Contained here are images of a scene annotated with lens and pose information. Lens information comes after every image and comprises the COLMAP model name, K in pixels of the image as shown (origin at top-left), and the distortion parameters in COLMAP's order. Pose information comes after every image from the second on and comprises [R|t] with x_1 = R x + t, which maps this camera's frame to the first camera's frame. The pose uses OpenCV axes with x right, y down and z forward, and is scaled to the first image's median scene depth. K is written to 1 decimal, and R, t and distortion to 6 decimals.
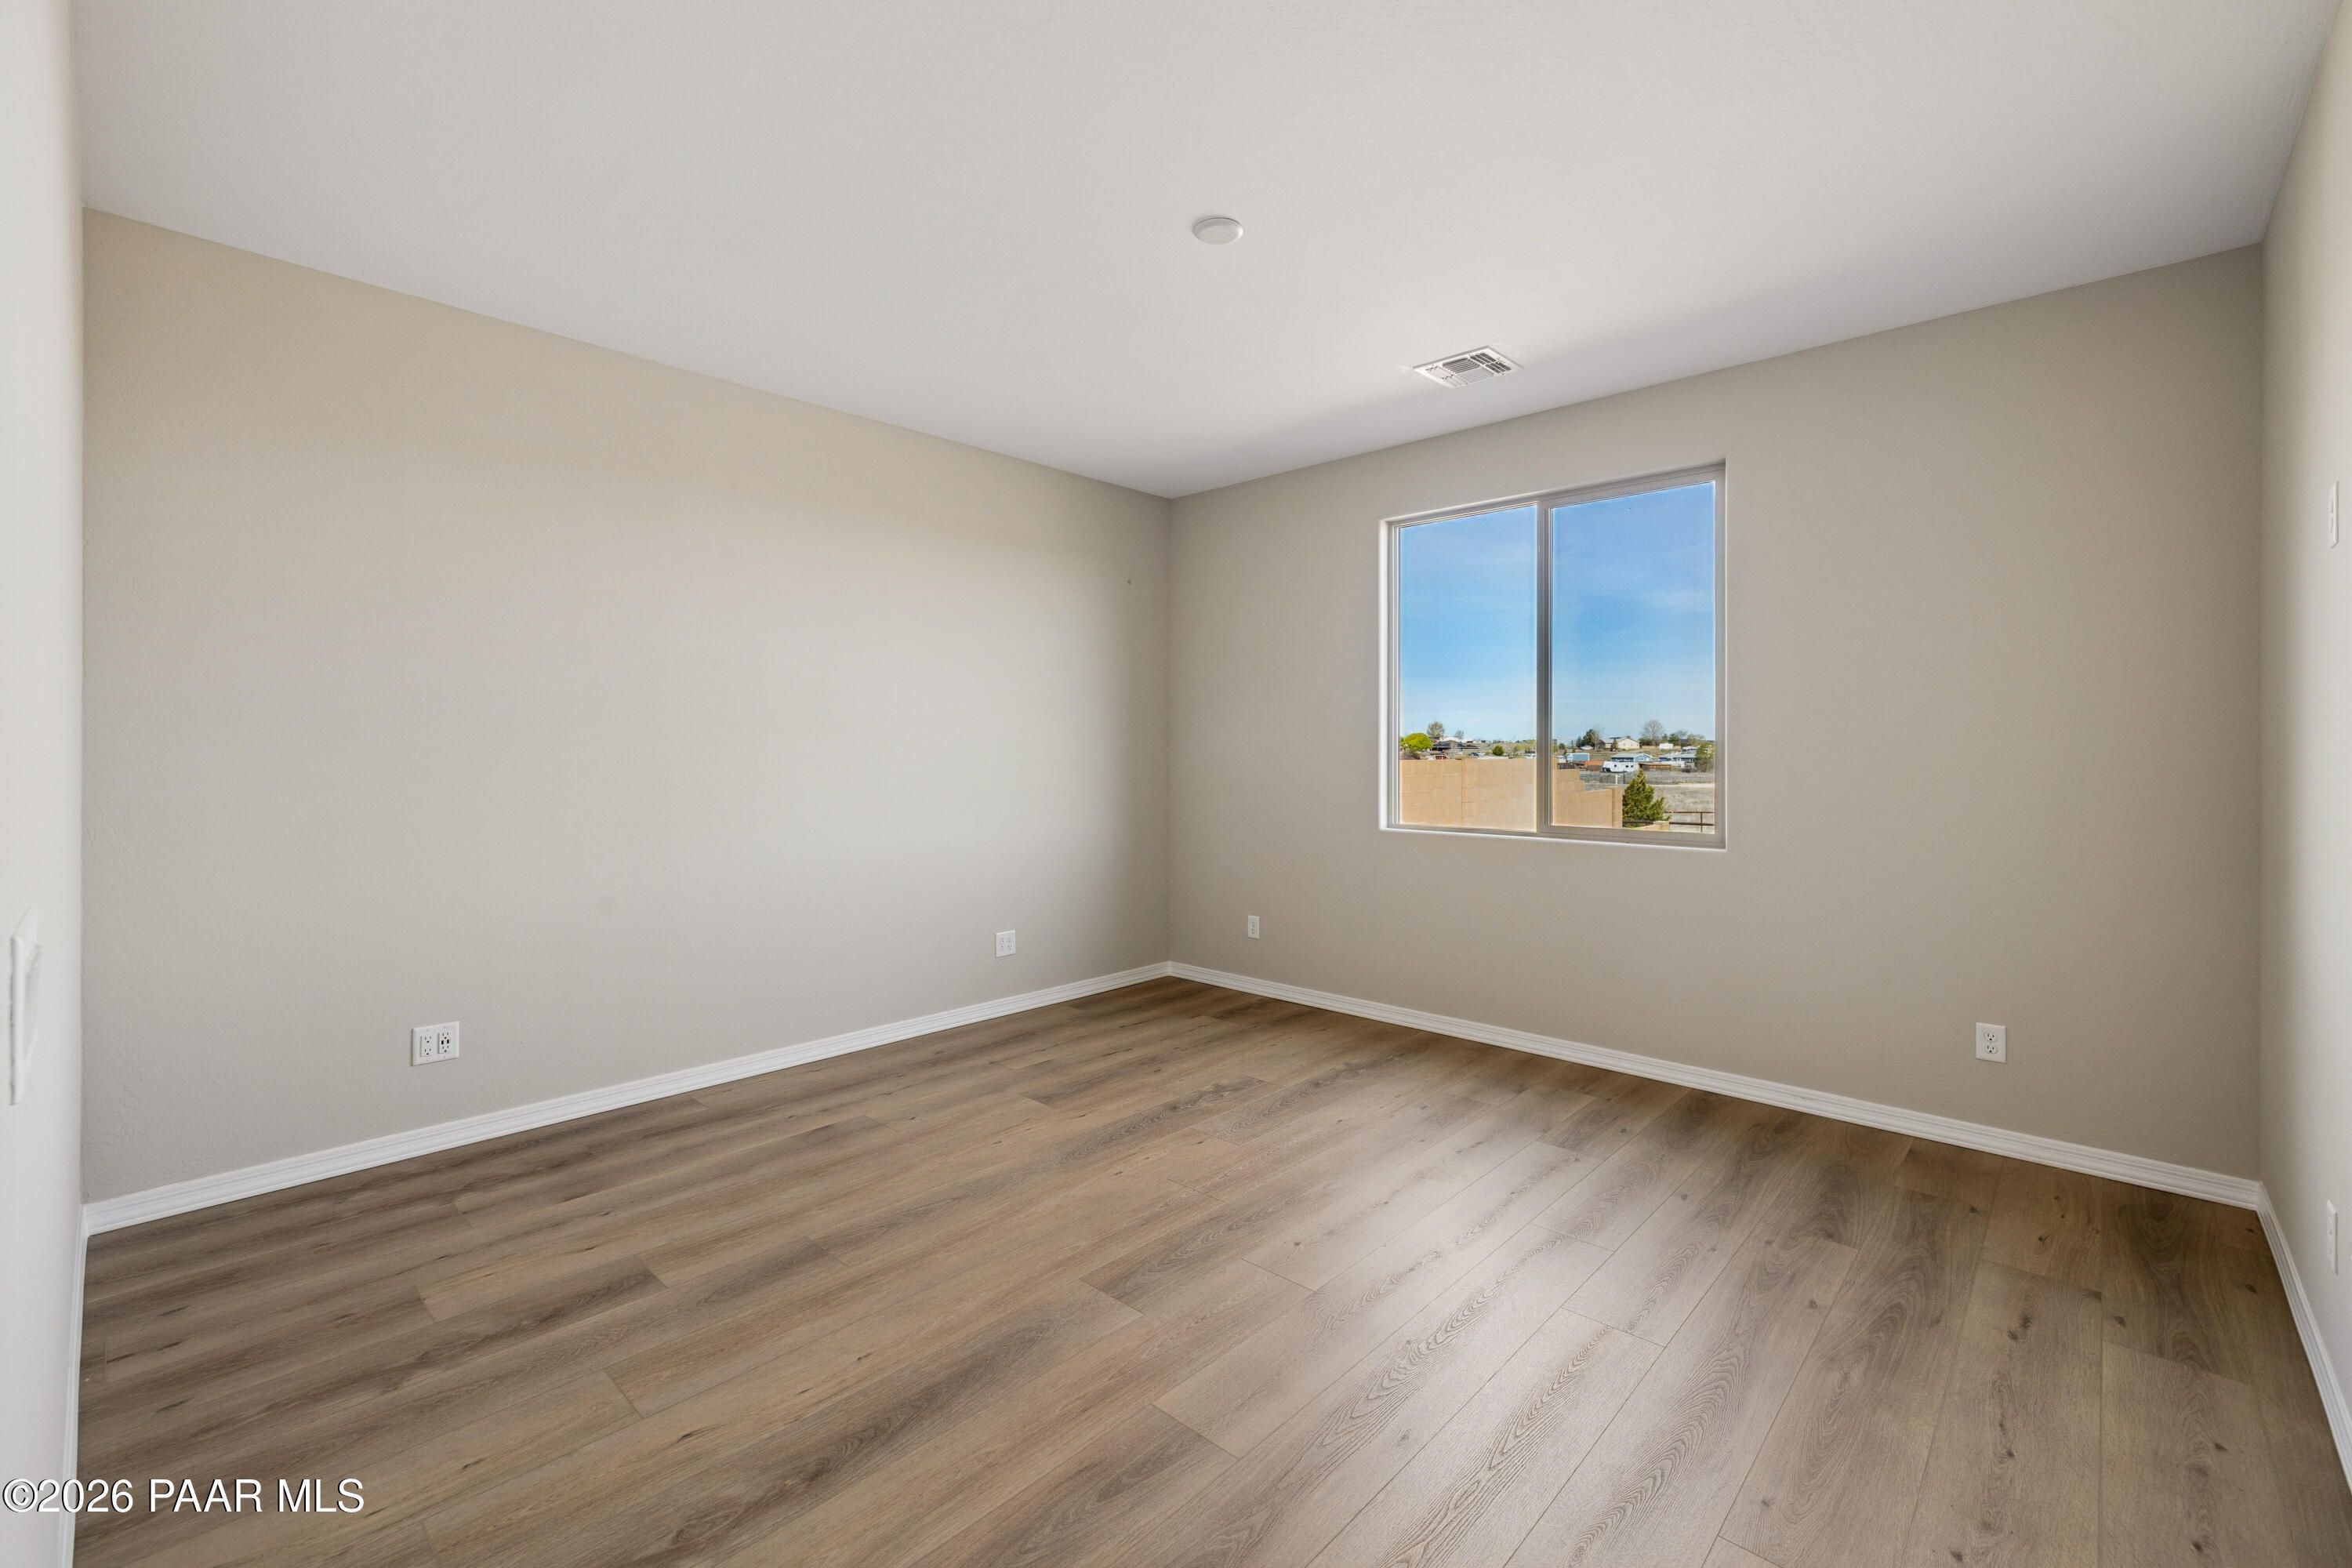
lens RADIAL K [[1003.8, 0, 1129.2], [0, 1003.8, 760.7], [0, 0, 1]] dist [0.000471, 0.000911]
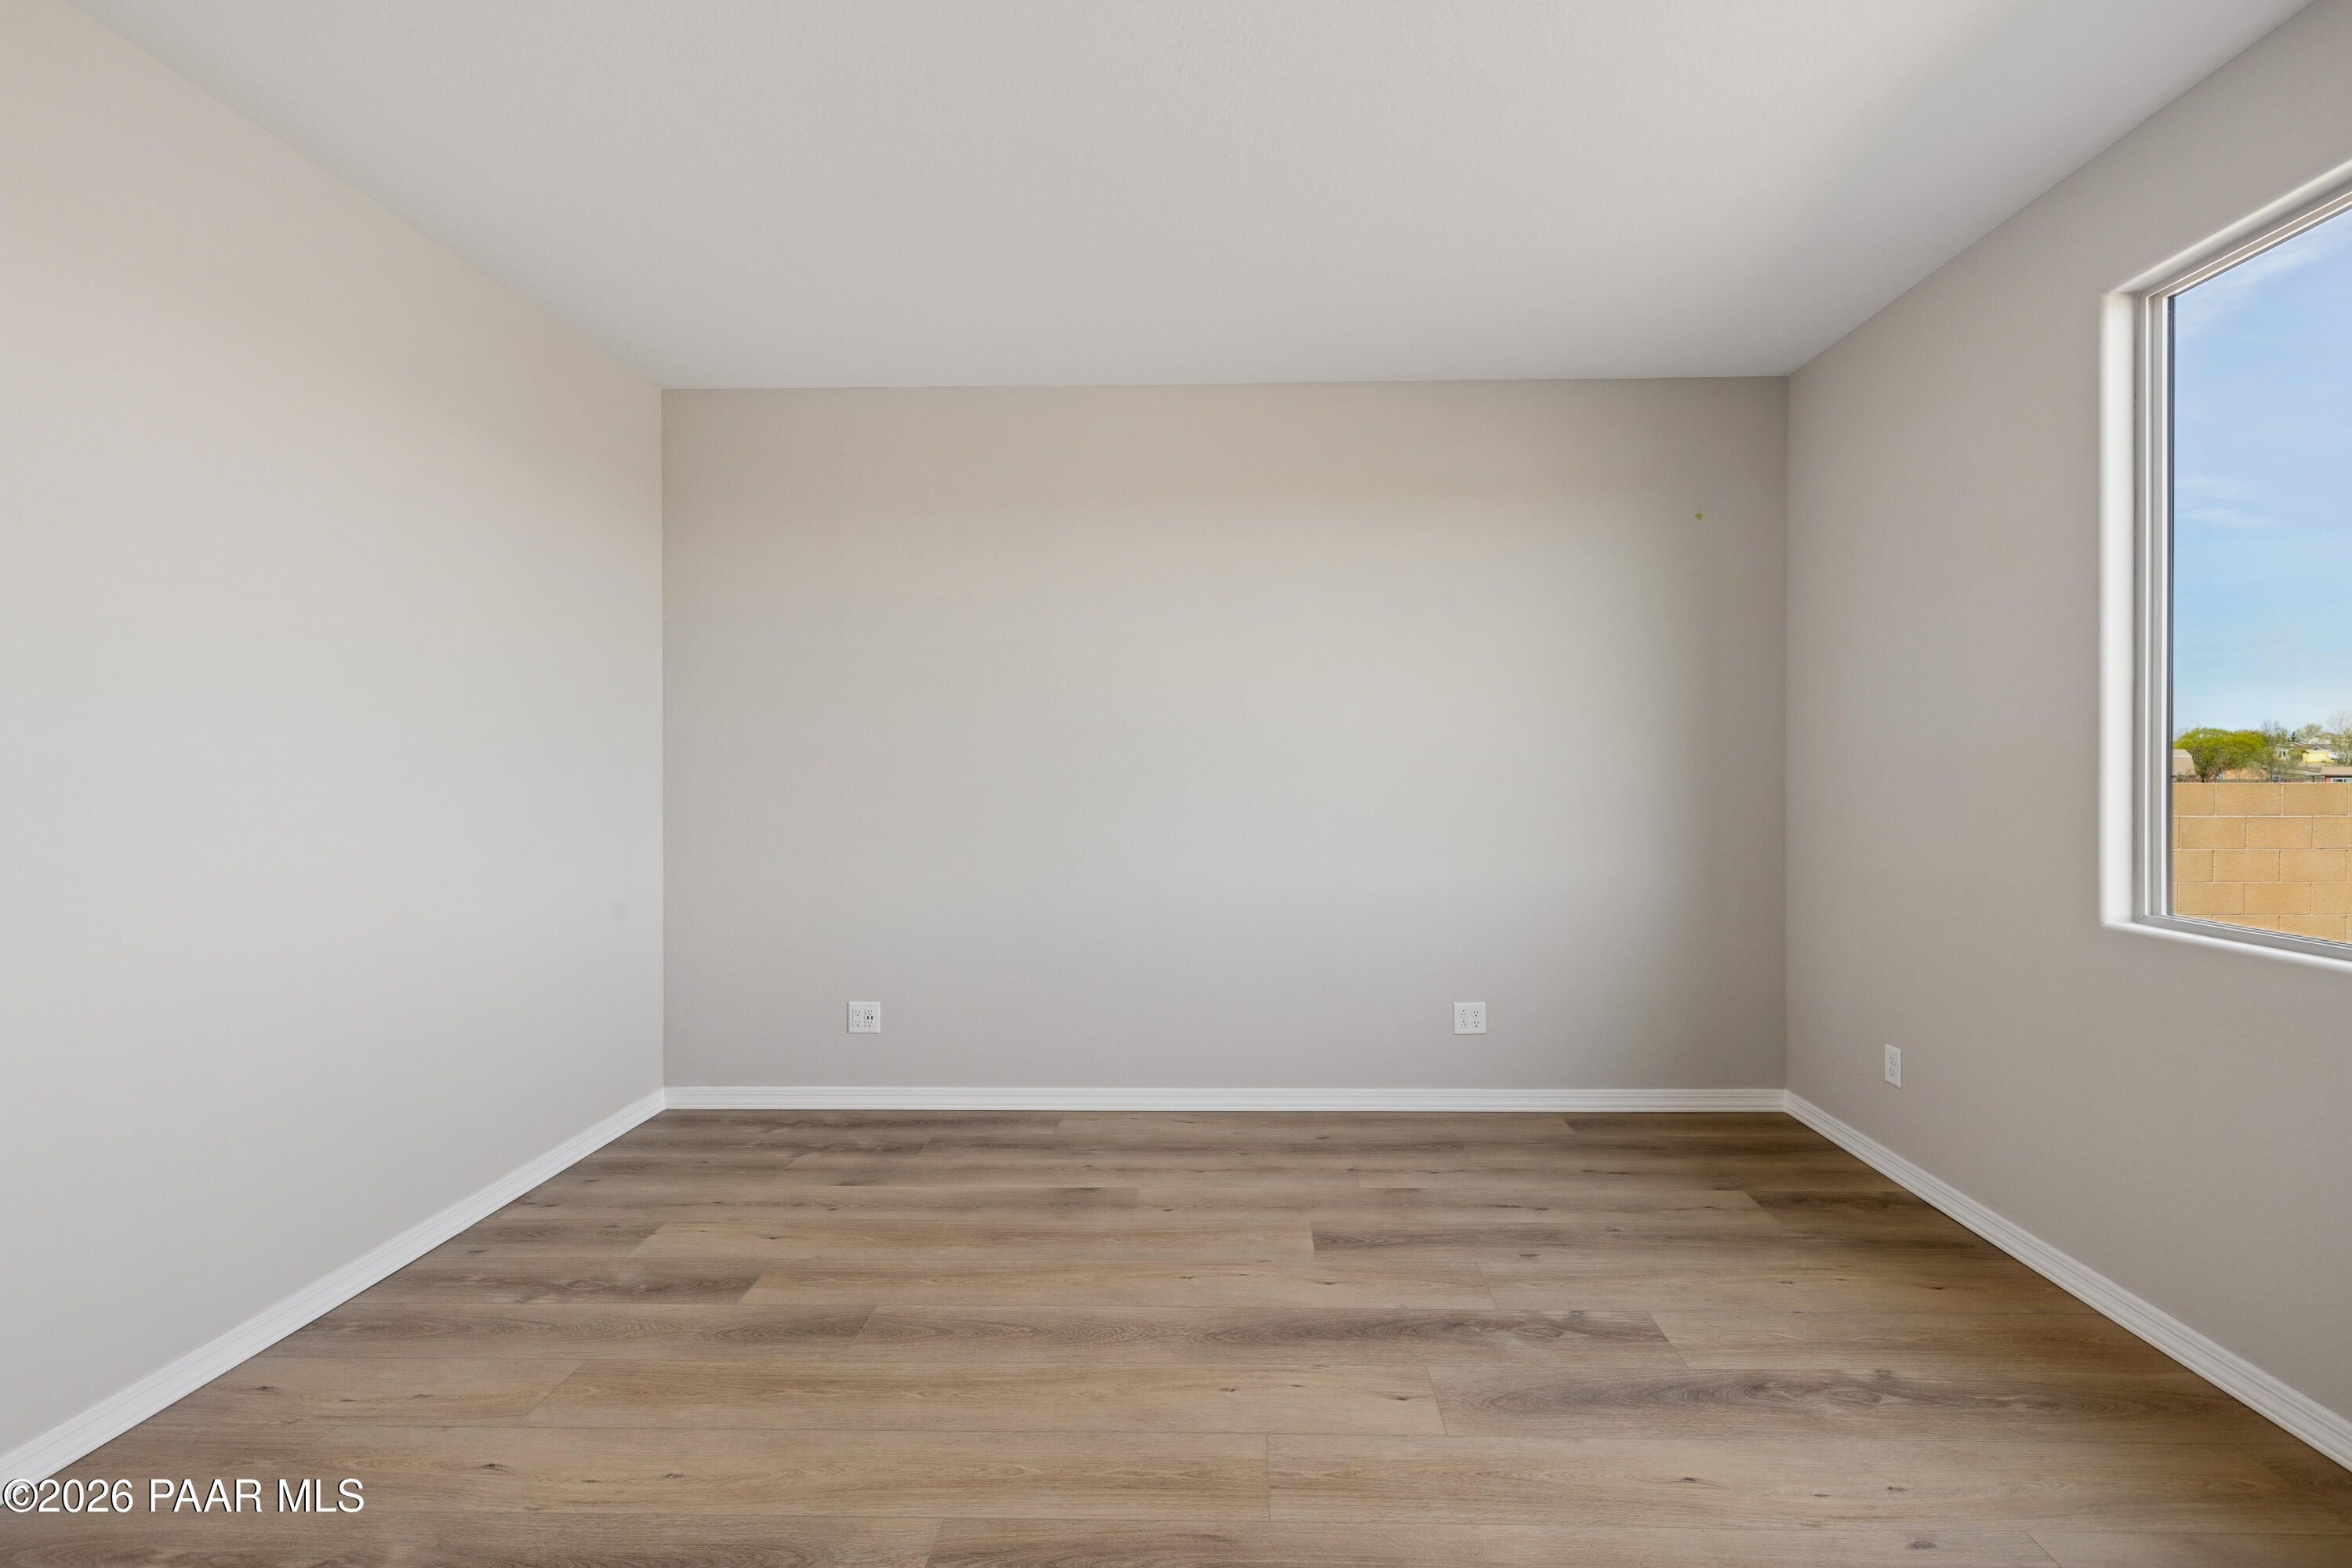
lens RADIAL K [[1003.8, 0, 1191.6], [0, 1003.8, 767.2], [0, 0, 1]] dist [0.000471, 0.000911]
pose [[0.682523, -0.003131, -0.730857, 0.431815], [-0.003113, 0.999969, -0.007191, -0.004286], [0.730857, 0.007183, 0.682493, 0.474632]]
